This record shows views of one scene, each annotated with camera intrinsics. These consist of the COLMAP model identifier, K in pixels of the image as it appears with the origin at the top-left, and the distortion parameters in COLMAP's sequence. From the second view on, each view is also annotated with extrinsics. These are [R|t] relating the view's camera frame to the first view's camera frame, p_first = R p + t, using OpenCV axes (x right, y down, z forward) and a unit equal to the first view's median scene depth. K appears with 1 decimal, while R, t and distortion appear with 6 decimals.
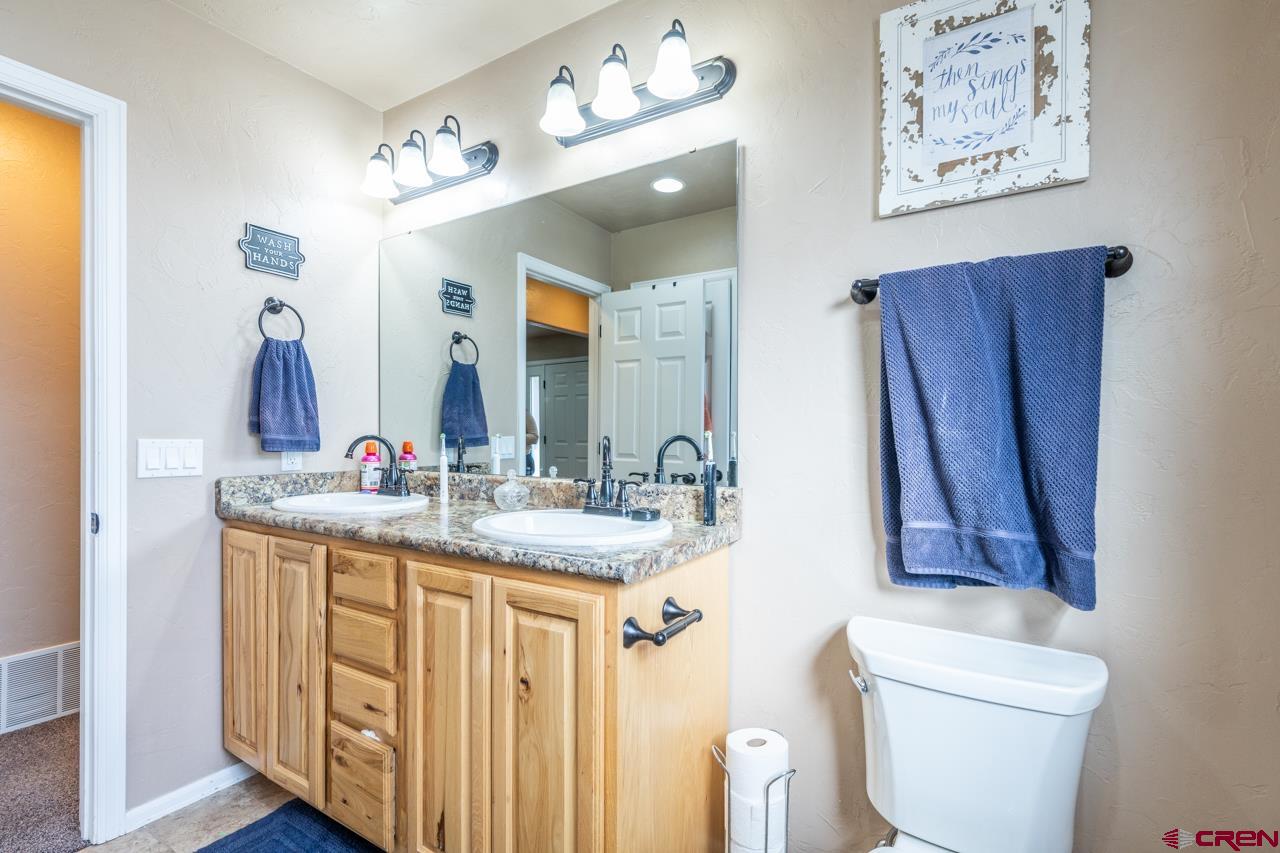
lens RADIAL K [[591.2, 0, 640.0], [0, 591.2, 426.5], [0, 0, 1]] dist [0.000760, 0.000117]
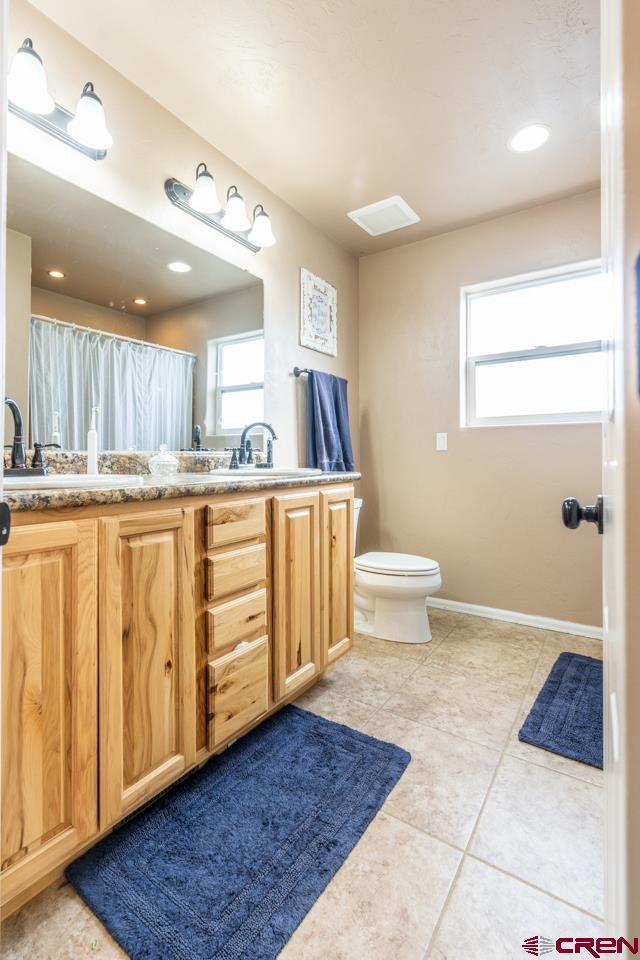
lens RADIAL K [[429.2, 0, 318.7], [0, 429.2, 448.8], [0, 0, 1]] dist [-0.002221, -0.000027]
pose [[0.035952, 0.017515, 0.999200, -1.420127], [-0.005399, 0.999835, -0.017332, 0.125963], [-0.999339, -0.004771, 0.036040, 0.840696]]
